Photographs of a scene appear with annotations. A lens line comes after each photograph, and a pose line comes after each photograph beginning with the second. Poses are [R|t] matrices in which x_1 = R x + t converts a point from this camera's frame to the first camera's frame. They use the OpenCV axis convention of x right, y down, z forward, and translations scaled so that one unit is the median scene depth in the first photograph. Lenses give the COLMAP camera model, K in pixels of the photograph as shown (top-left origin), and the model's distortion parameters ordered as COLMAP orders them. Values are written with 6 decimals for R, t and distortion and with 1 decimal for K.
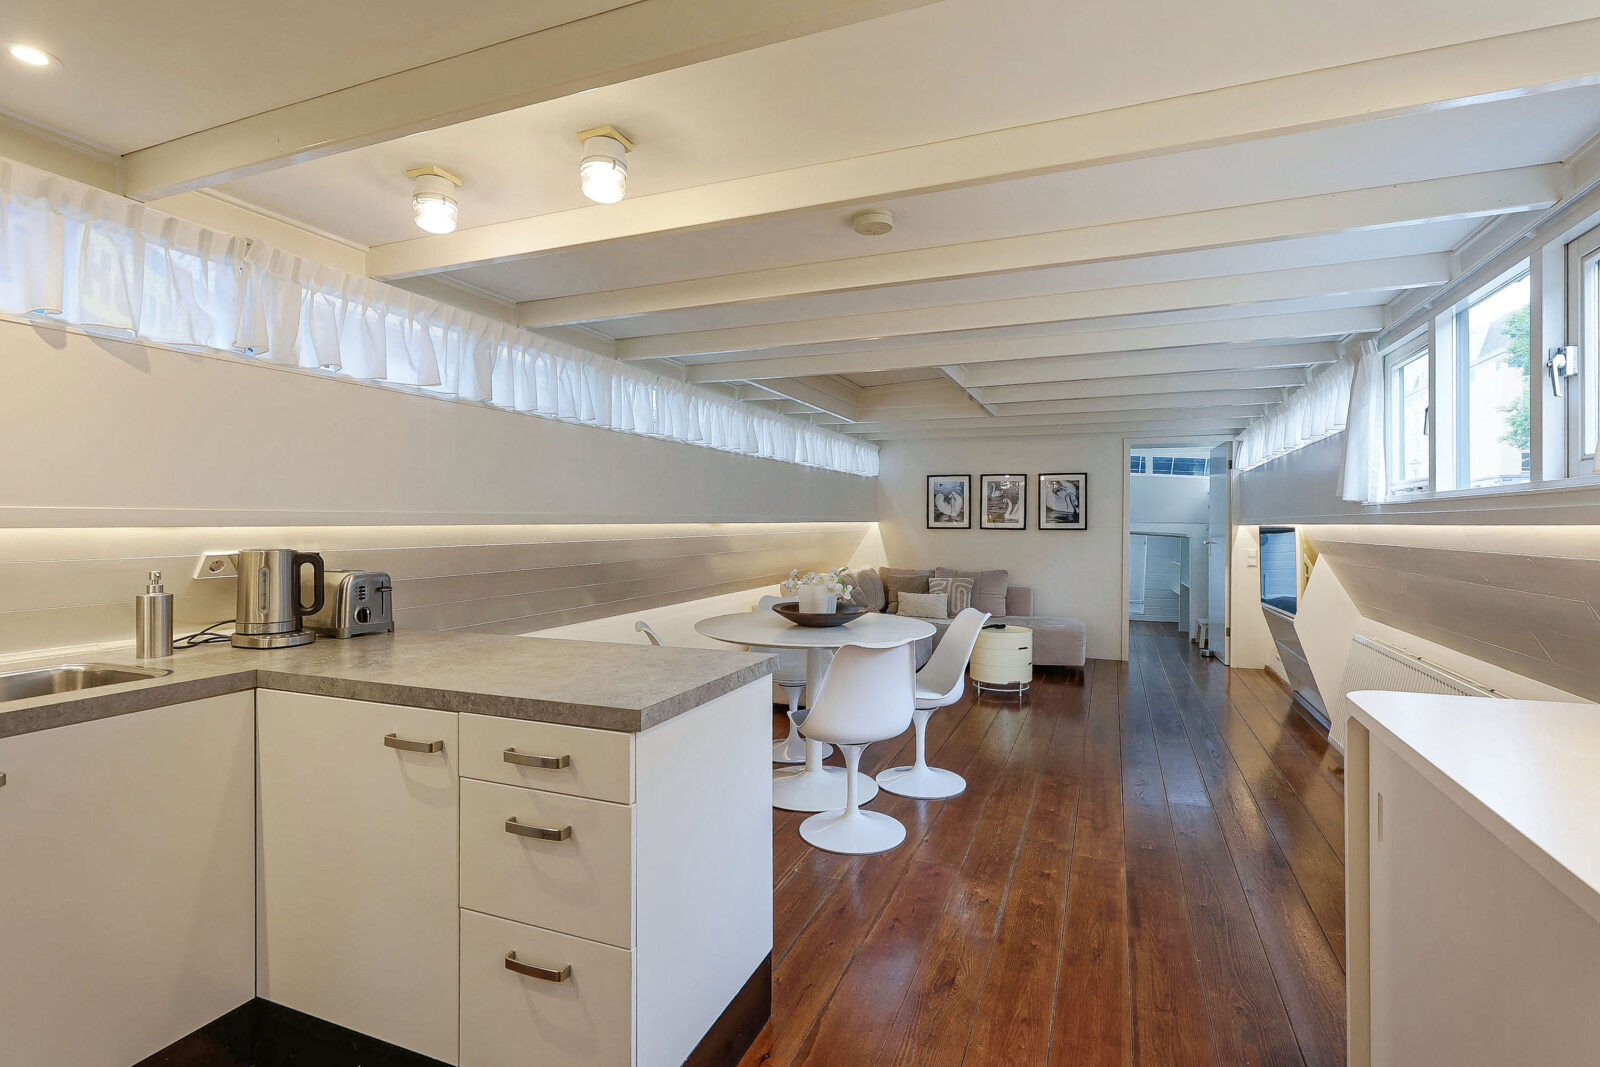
lens RADIAL K [[762.6, 0, 800.7], [0, 762.6, 523.3], [0, 0, 1]] dist [0.001633, -0.000234]
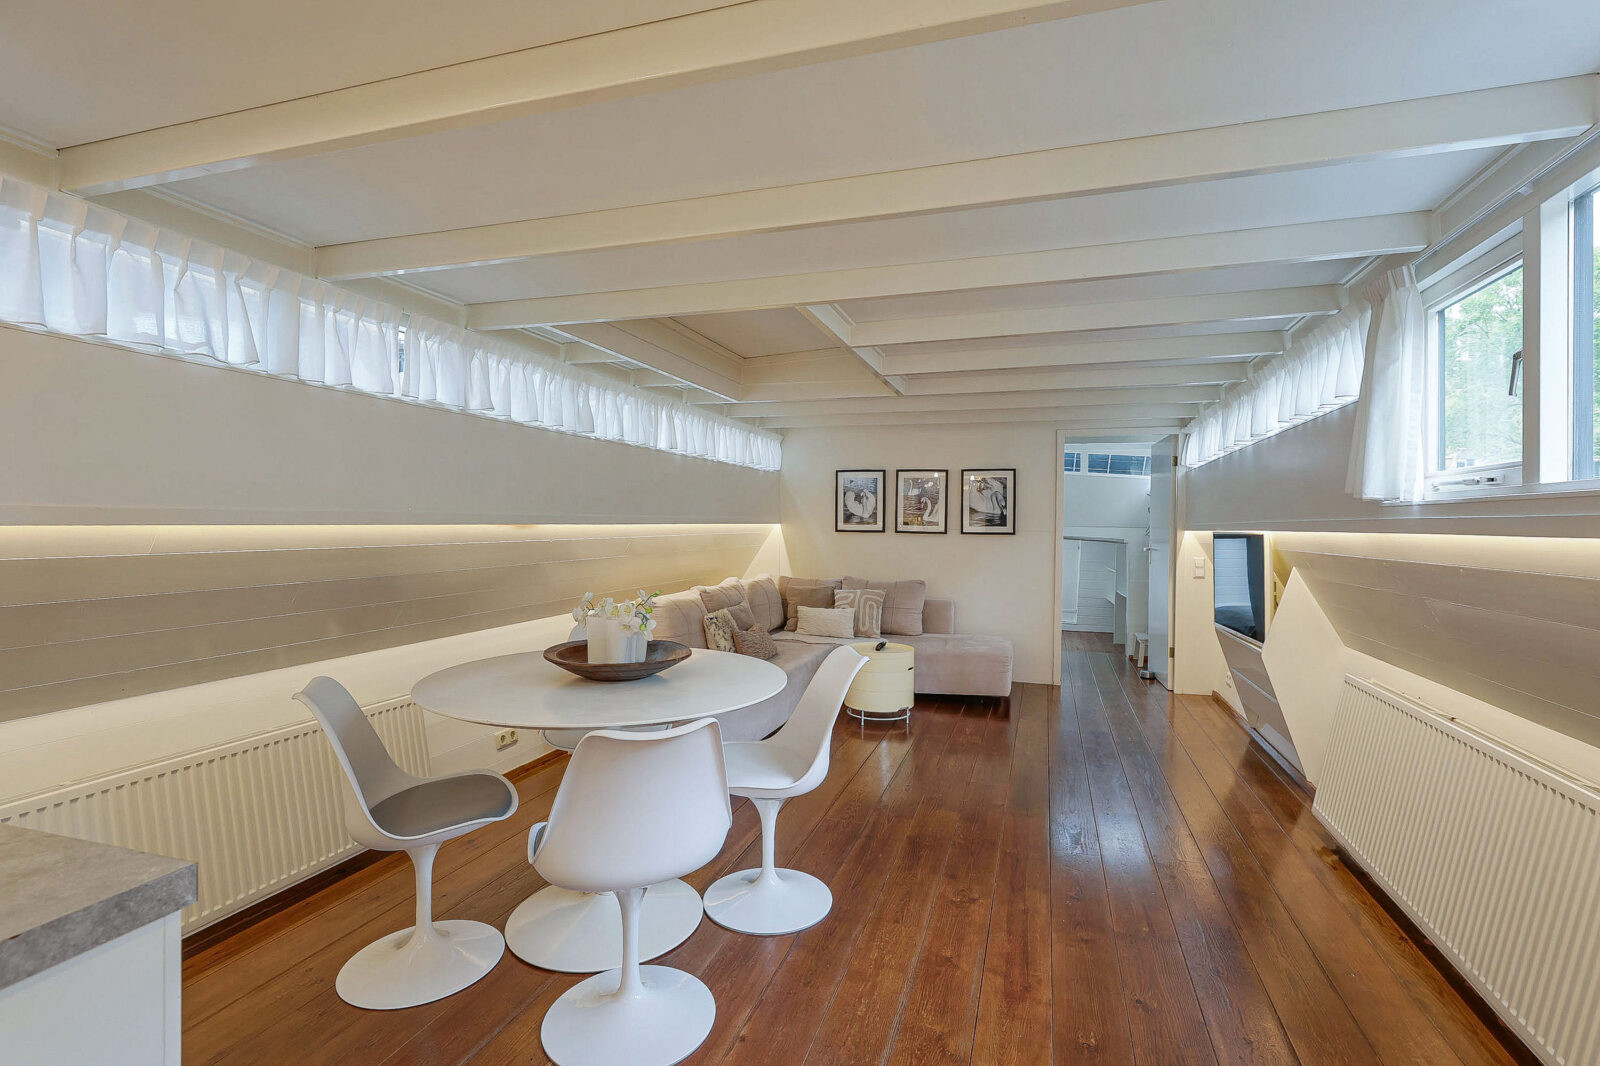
lens RADIAL K [[753.0, 0, 802.2], [0, 753.0, 525.4], [0, 0, 1]] dist [0.001538, 0.000069]
pose [[0.997211, 0.007011, 0.074310, 0.109262], [-0.007155, 0.999973, 0.001667, -0.002183], [-0.074296, -0.002194, 0.997234, 0.255590]]
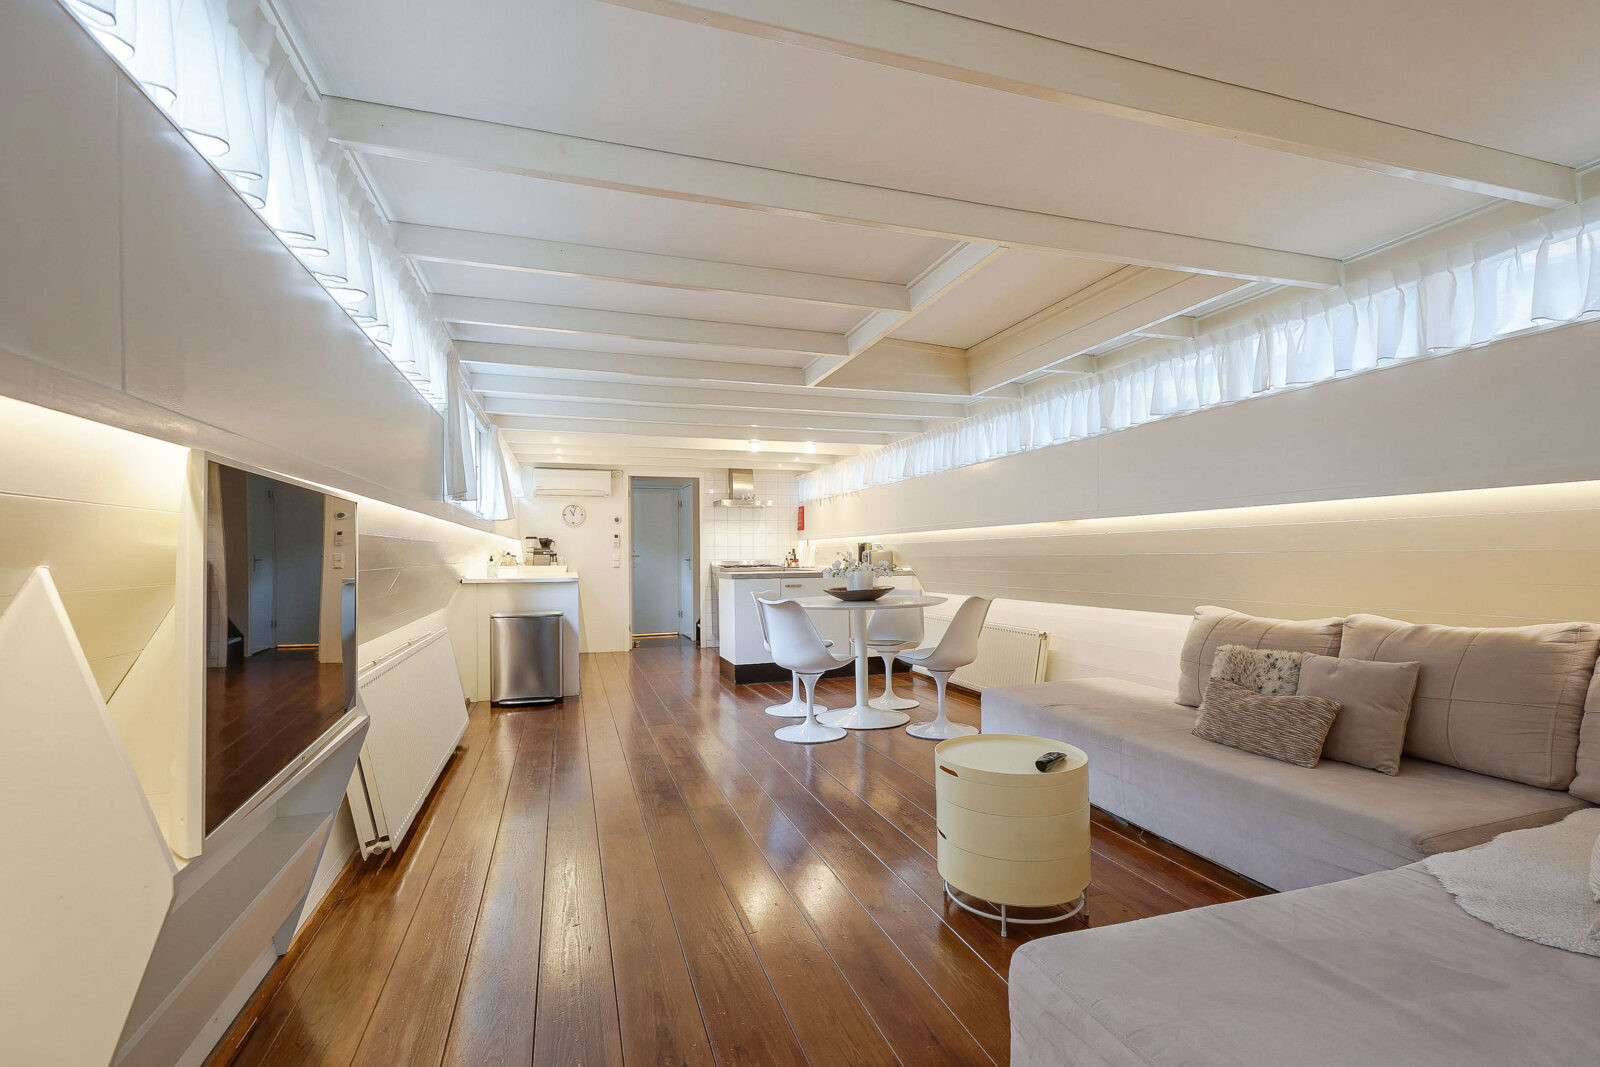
lens RADIAL K [[725.7, 0, 806.9], [0, 725.7, 528.4], [0, 0, 1]] dist [0.000451, -0.000313]
pose [[-0.761213, -0.014035, -0.648350, 0.747326], [0.011702, 0.999306, -0.035371, 0.039347], [0.648396, -0.034512, -0.760520, 1.535808]]
